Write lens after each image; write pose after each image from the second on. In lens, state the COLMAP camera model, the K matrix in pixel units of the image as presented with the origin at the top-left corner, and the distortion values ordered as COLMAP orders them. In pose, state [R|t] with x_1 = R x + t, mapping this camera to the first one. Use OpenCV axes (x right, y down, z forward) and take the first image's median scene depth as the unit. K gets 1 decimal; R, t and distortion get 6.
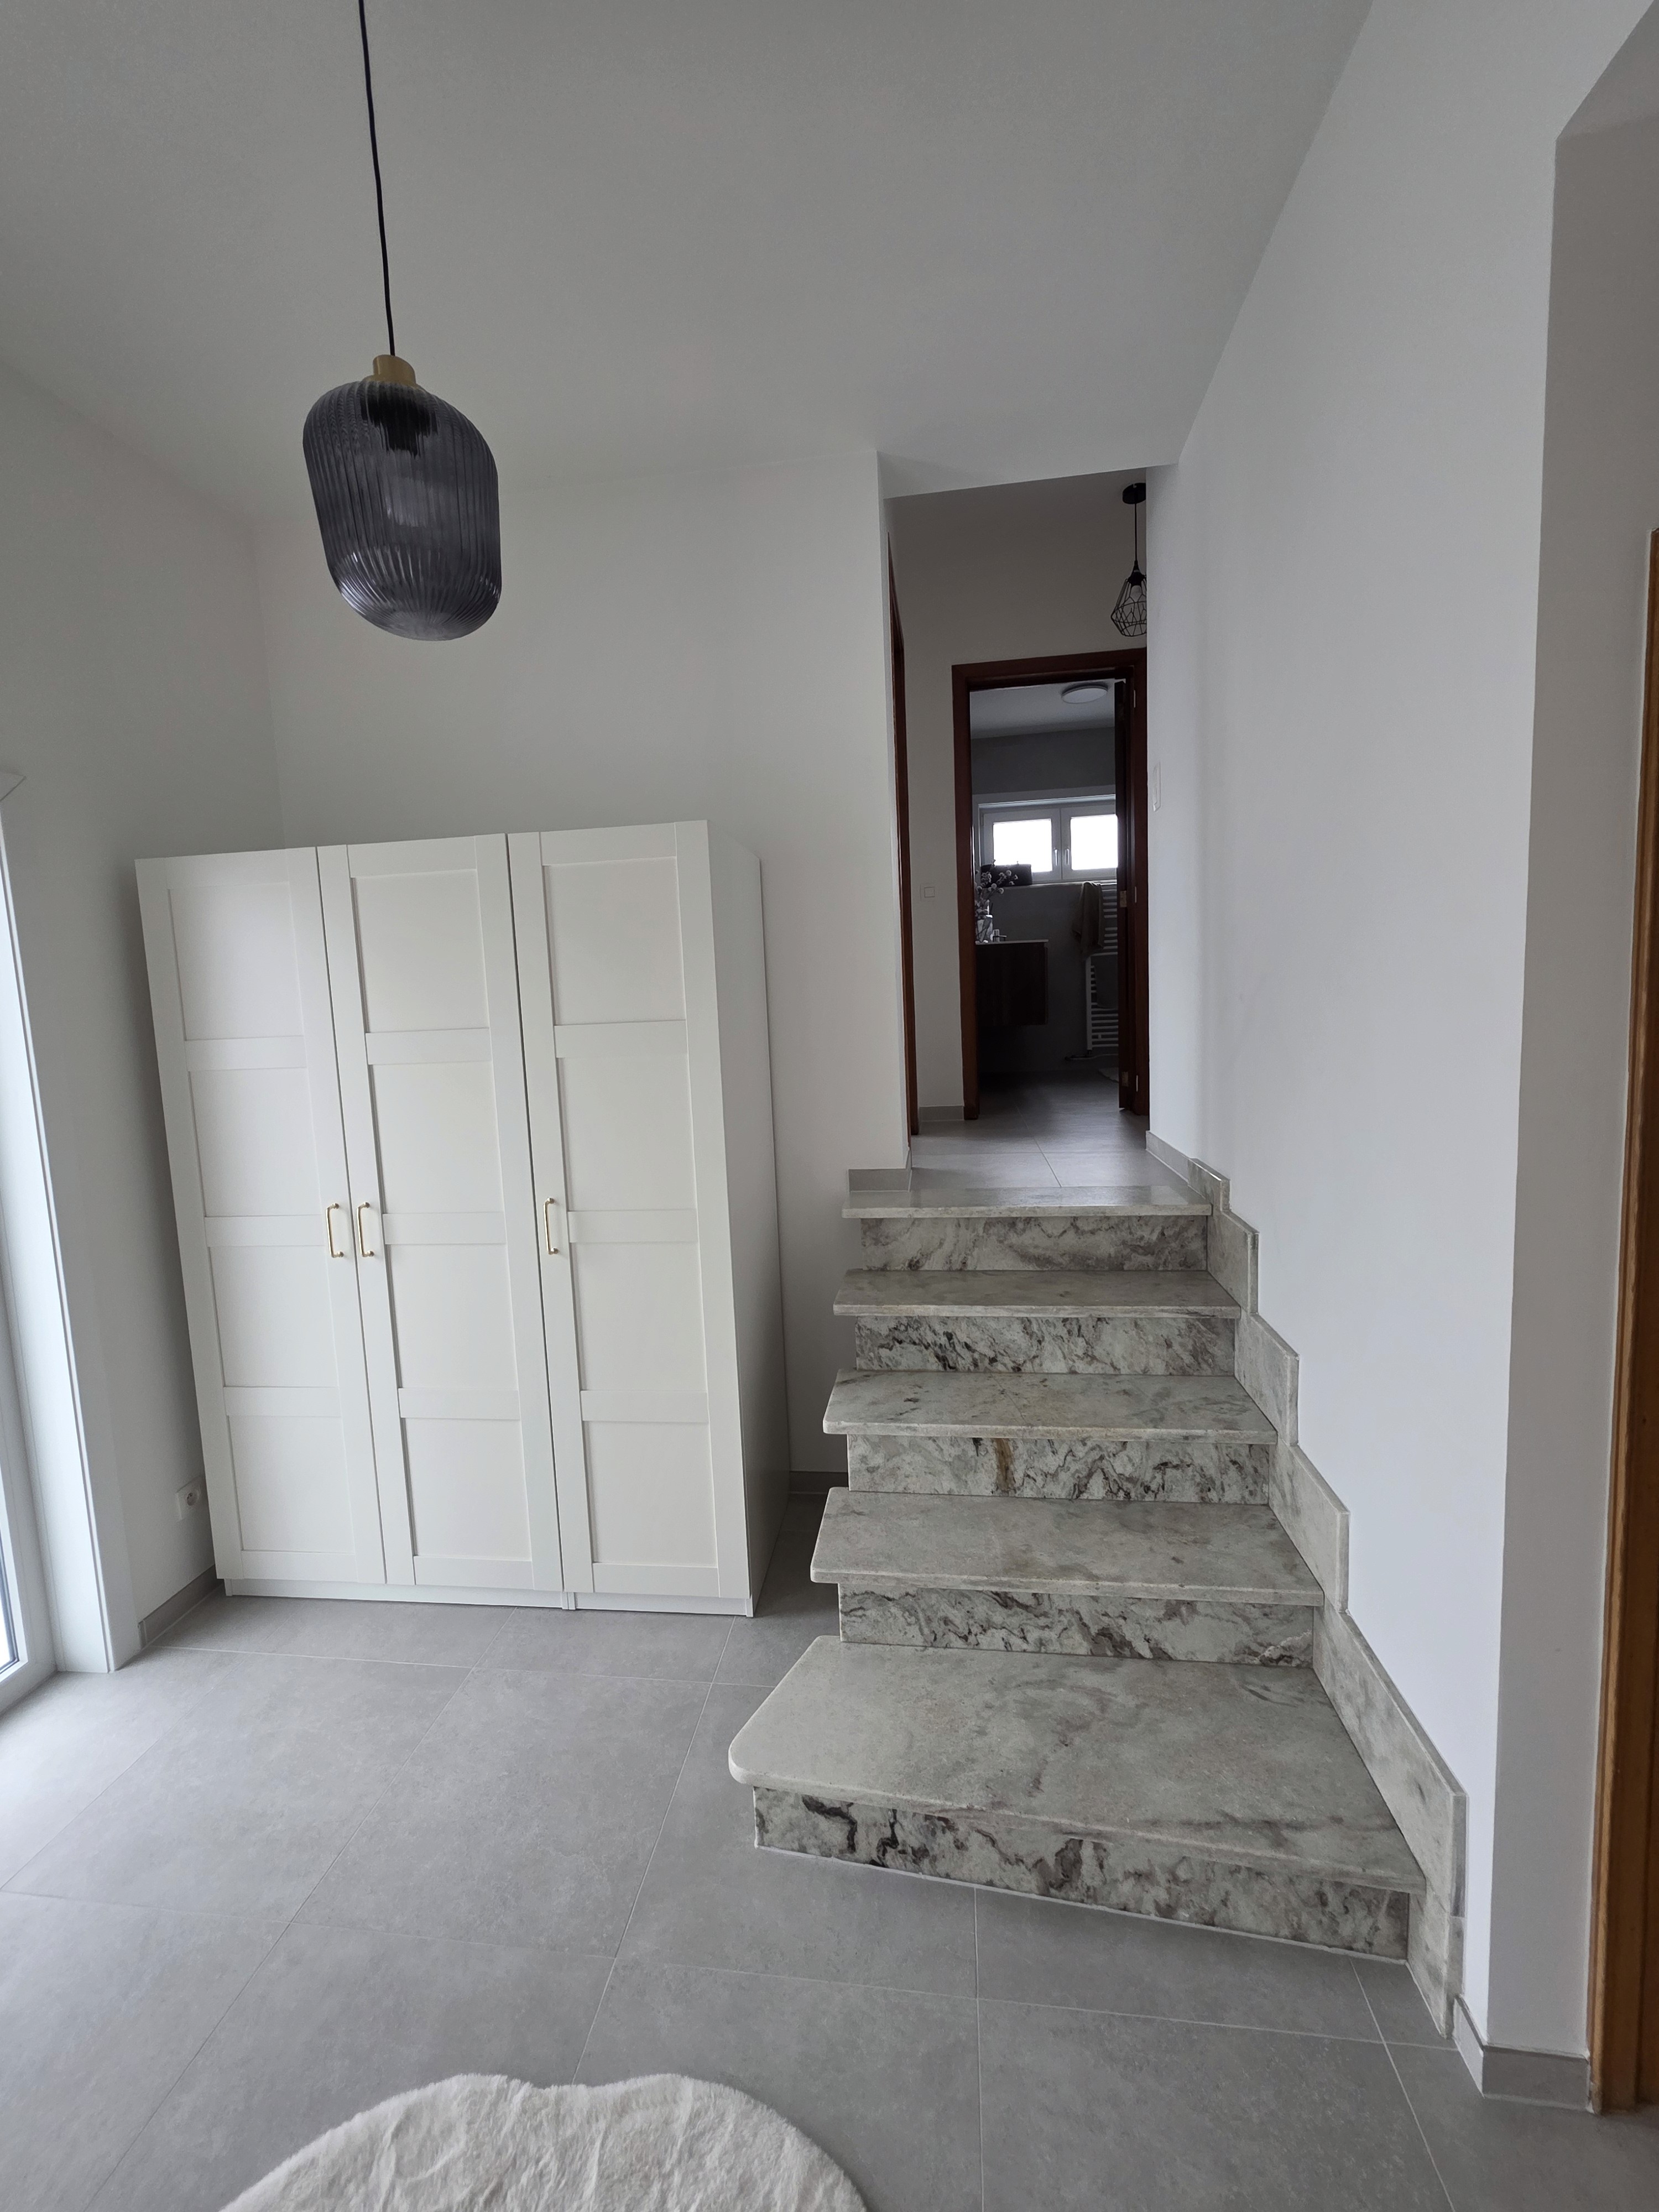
lens RADIAL K [[875.7, 0, 829.1], [0, 875.7, 1090.8], [0, 0, 1]] dist [0.000032, 0.000229]
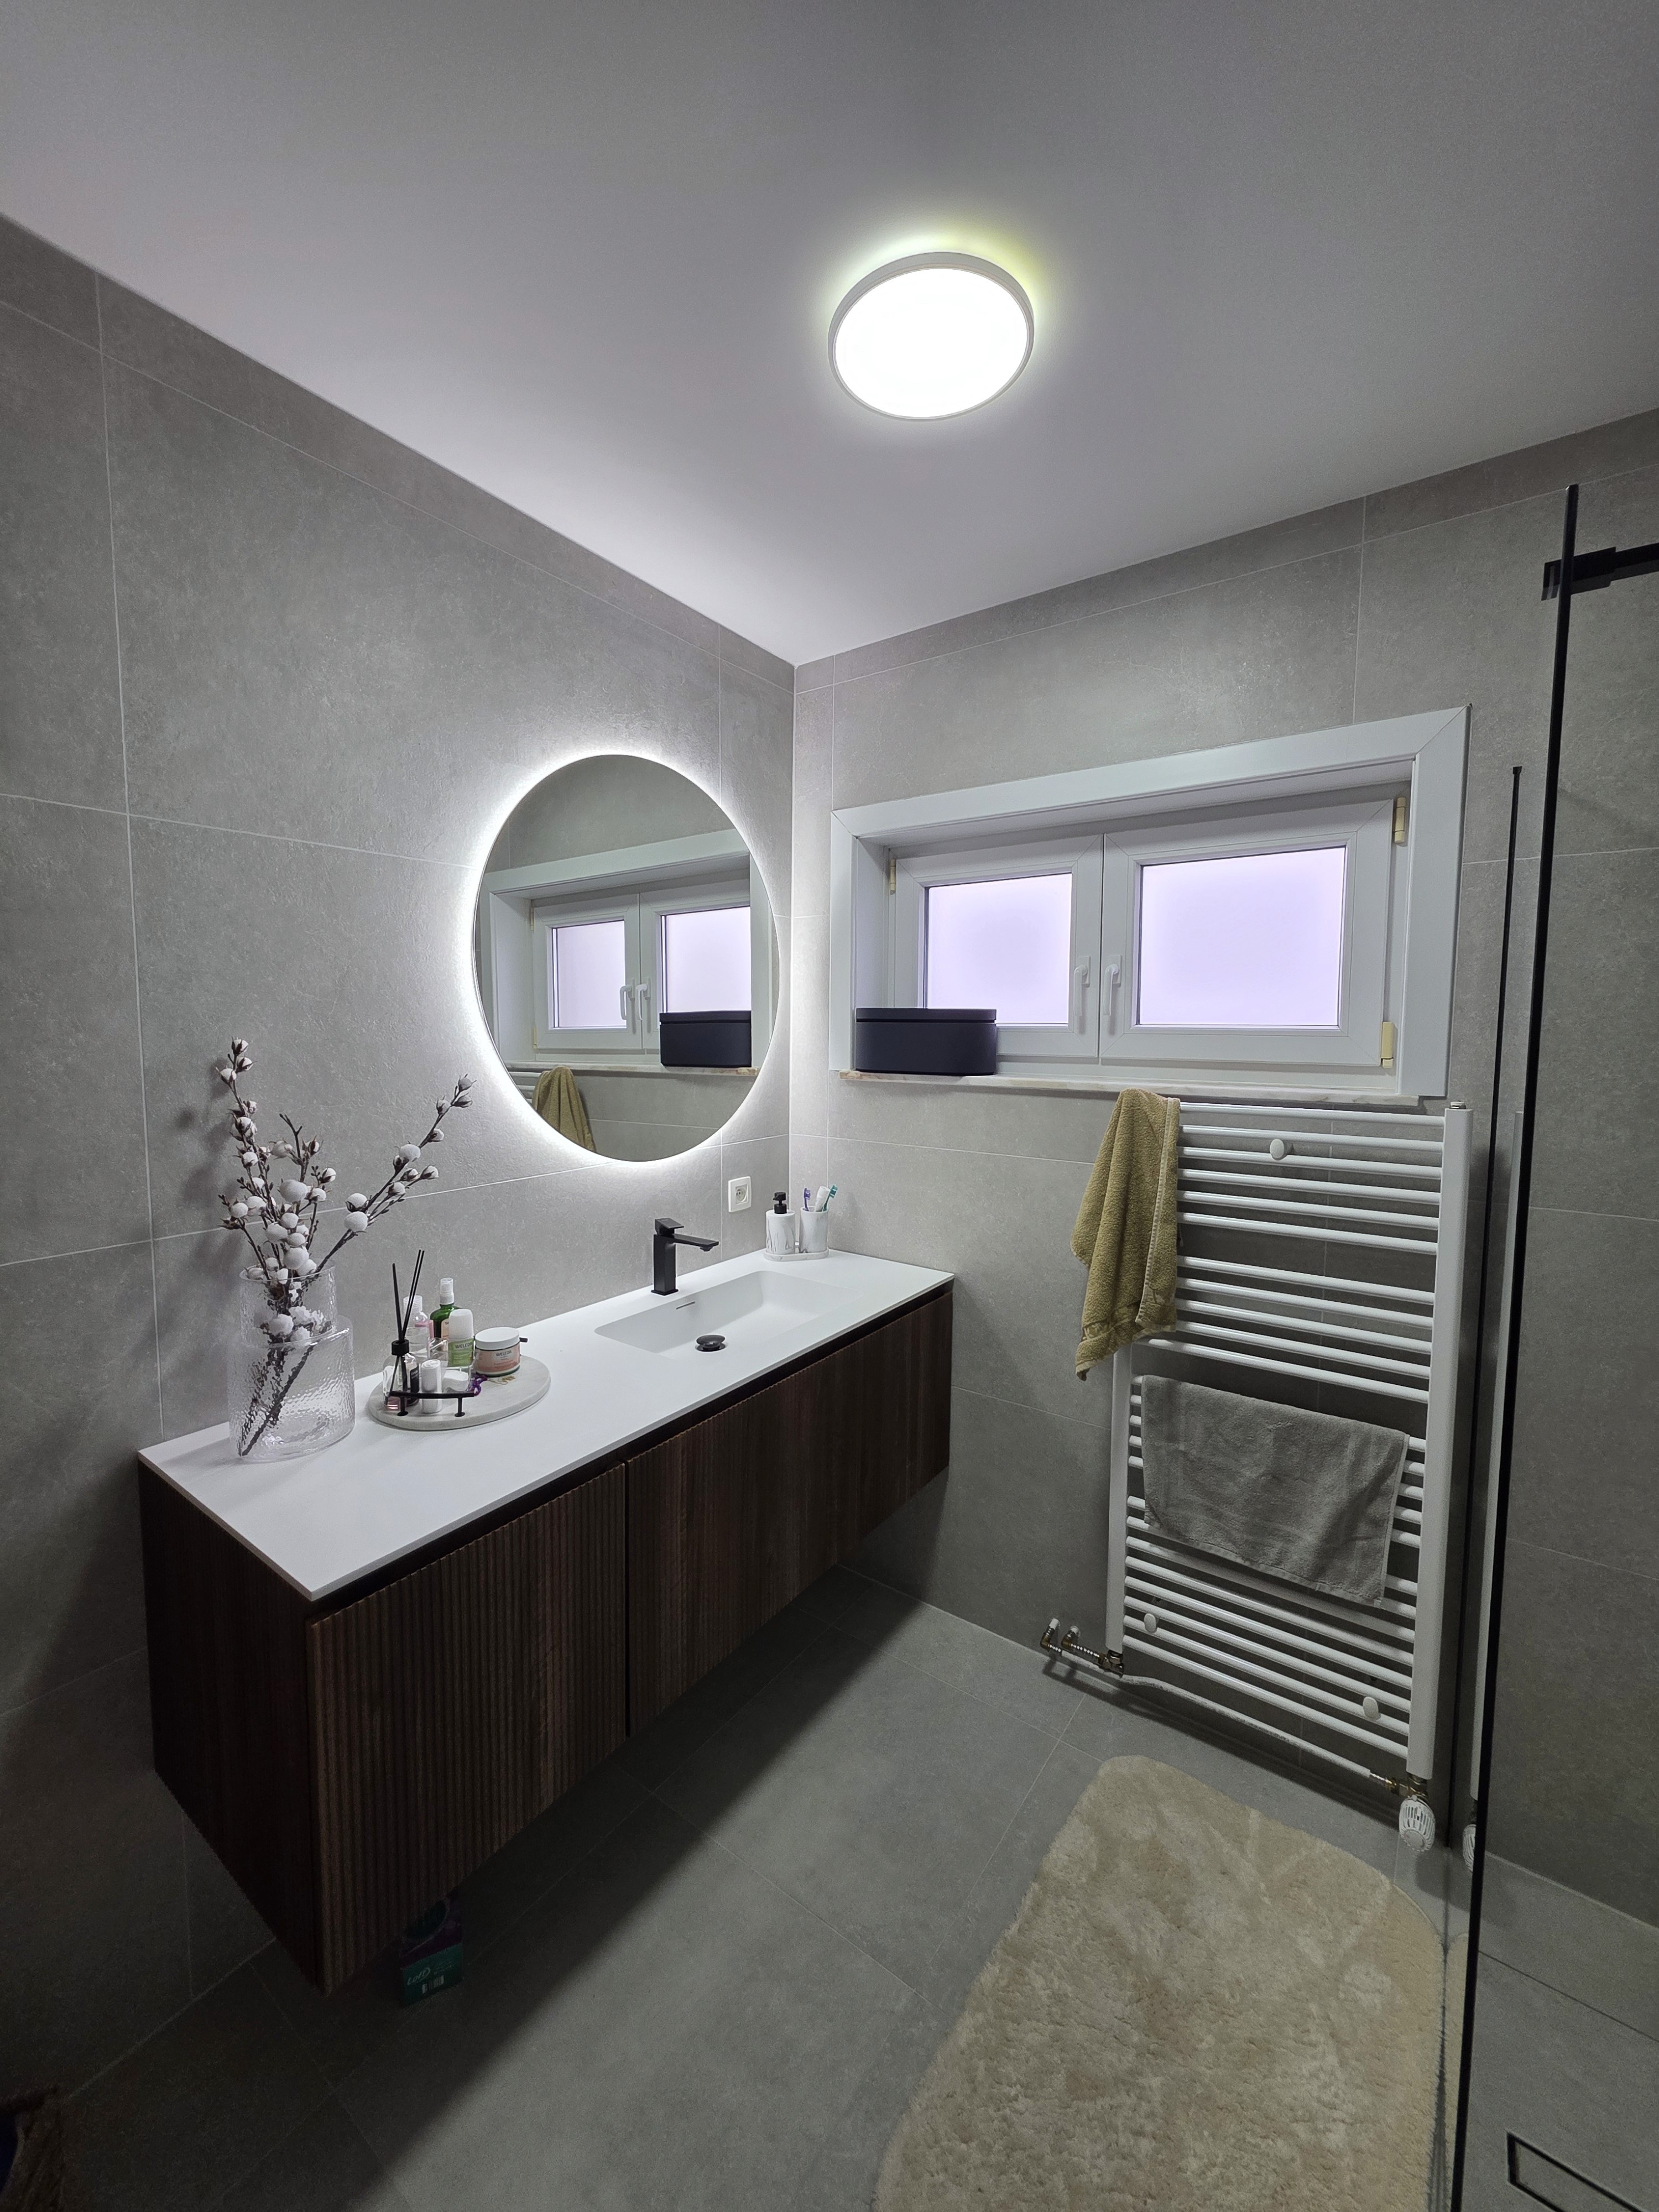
lens RADIAL K [[875.7, 0, 844.0], [0, 875.7, 1091.9], [0, 0, 1]] dist [0.000032, 0.000229]
pose [[0.889537, 0.079794, -0.449840, 1.065750], [-0.086764, 0.996216, 0.005141, -0.718232], [0.448548, 0.034457, 0.893094, 2.211097]]
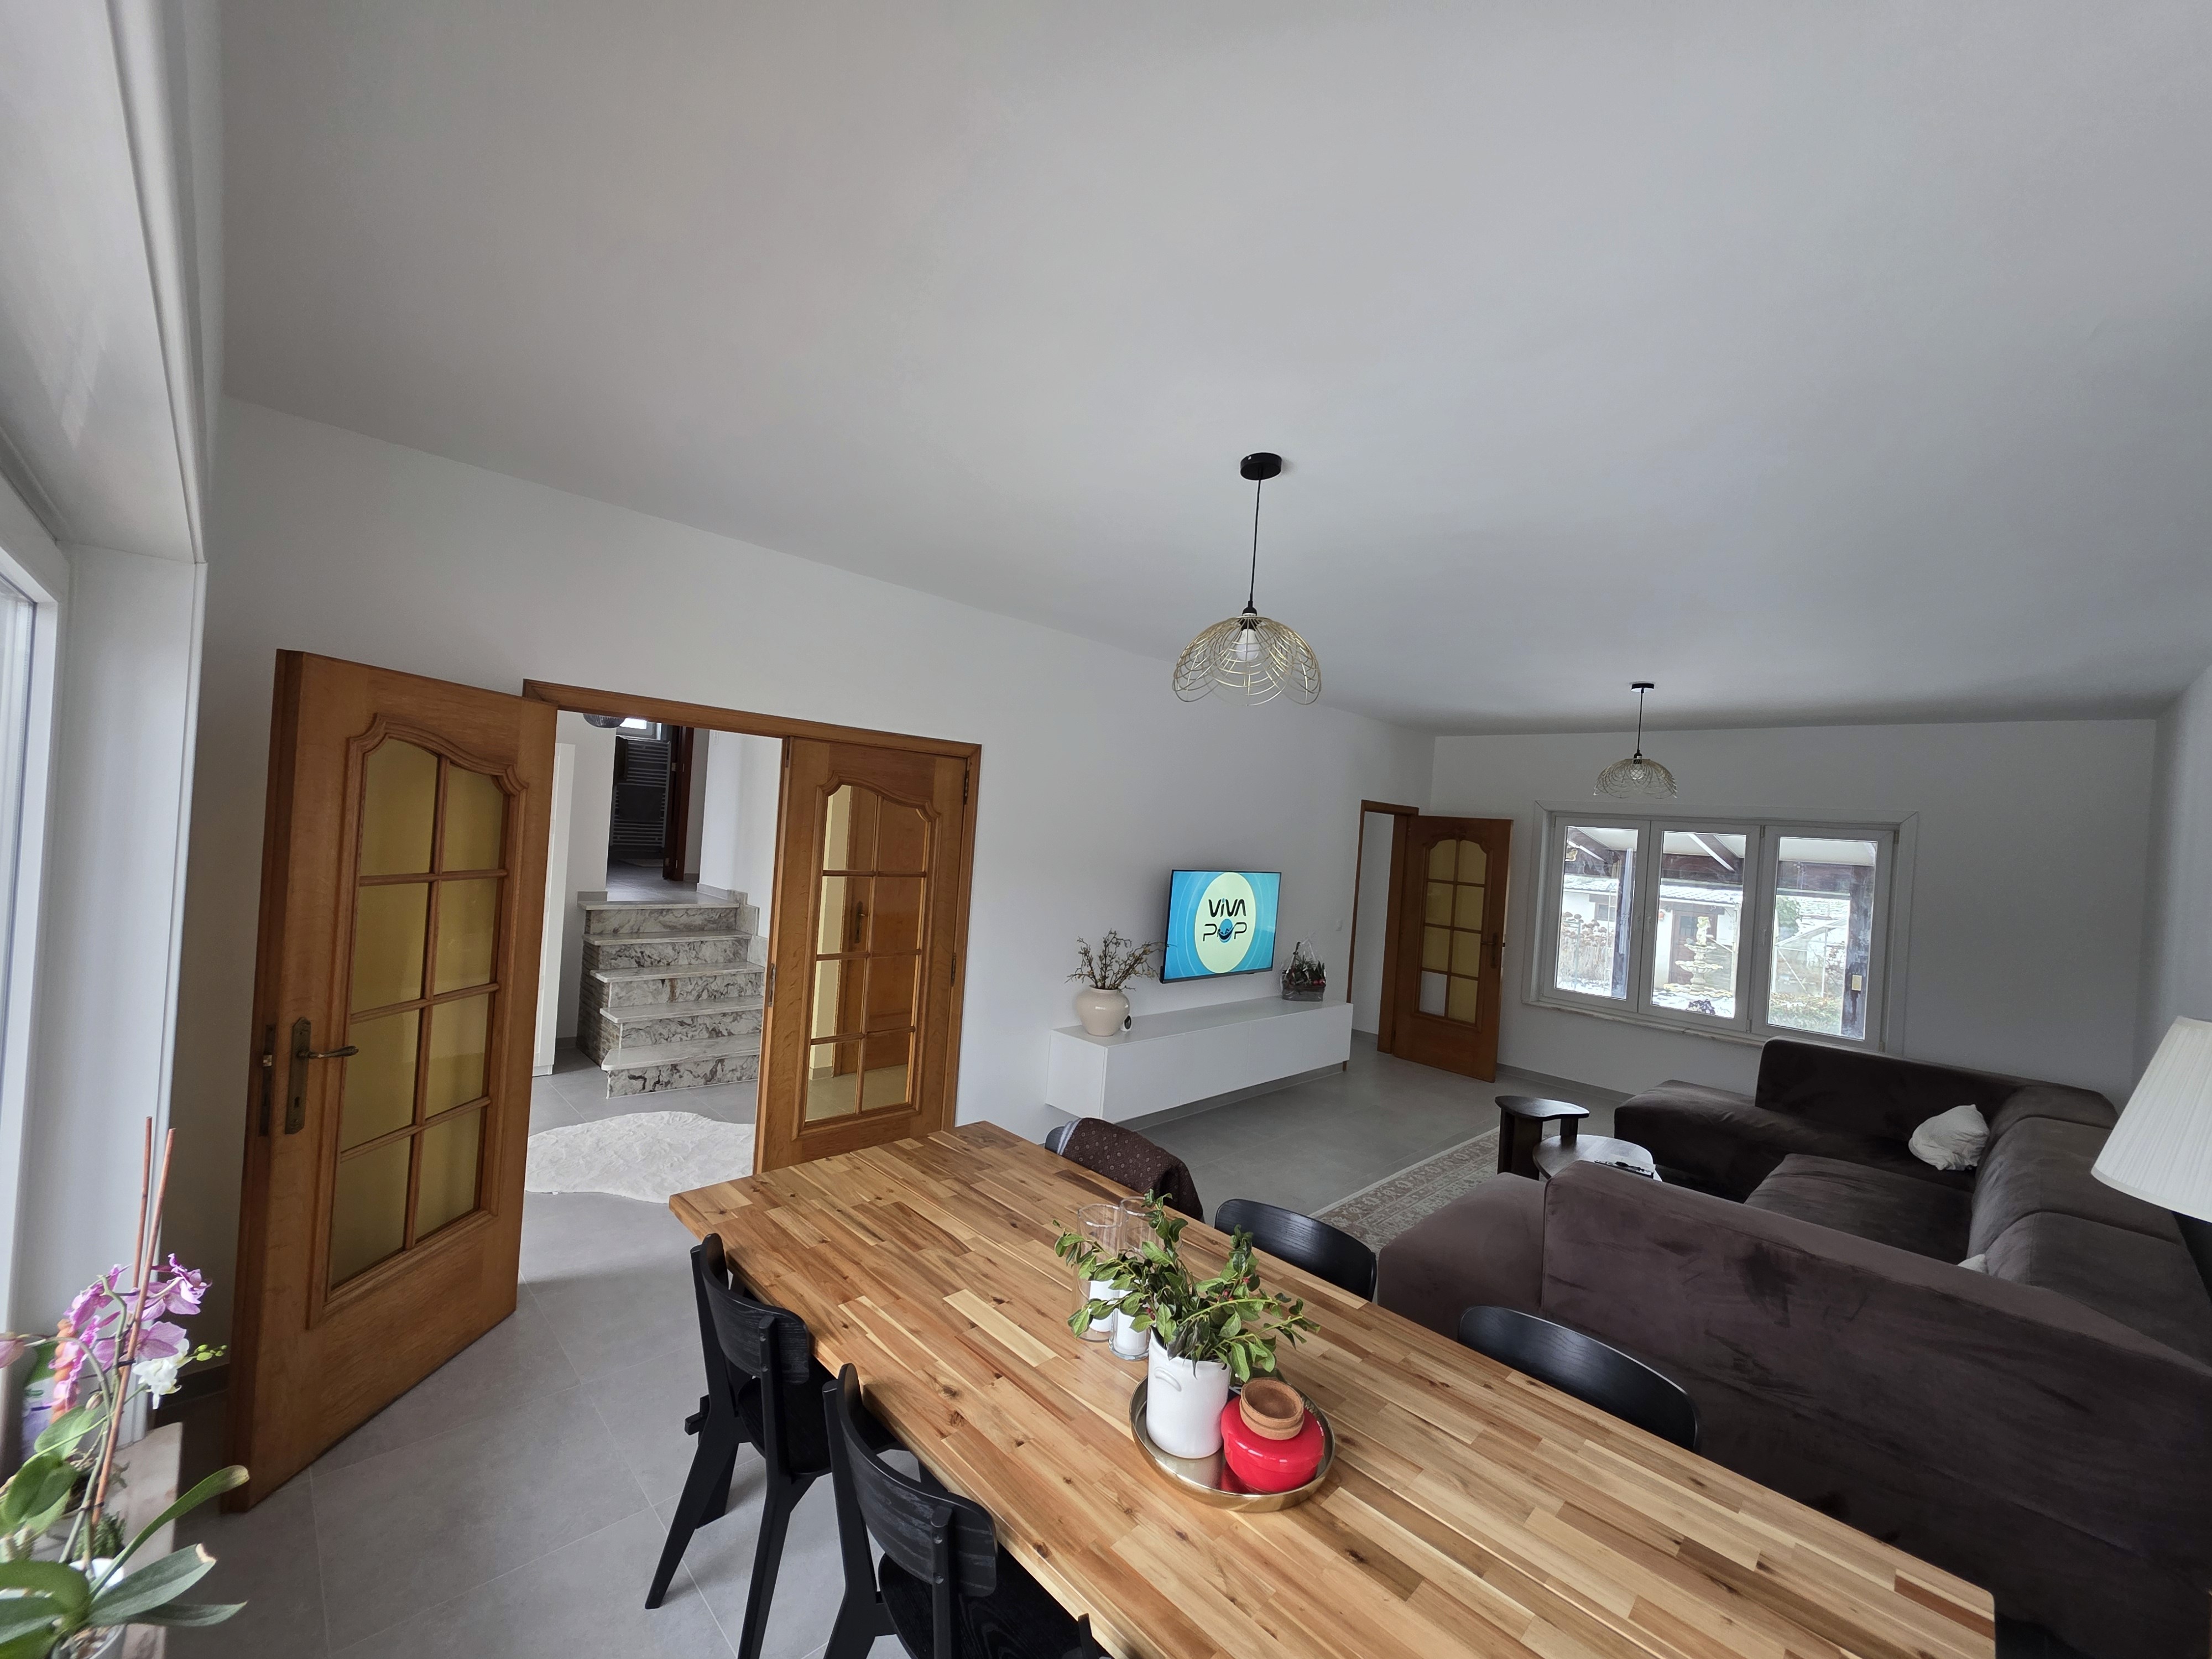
lens RADIAL K [[875.7, 0, 1087.0], [0, 875.7, 830.9], [0, 0, 1]] dist [0.000032, 0.000229]
pose [[0.610199, 0.080991, 0.788097, -1.219775], [-0.016594, 0.995849, -0.089493, 0.152018], [-0.792074, 0.041531, 0.609010, -1.739286]]
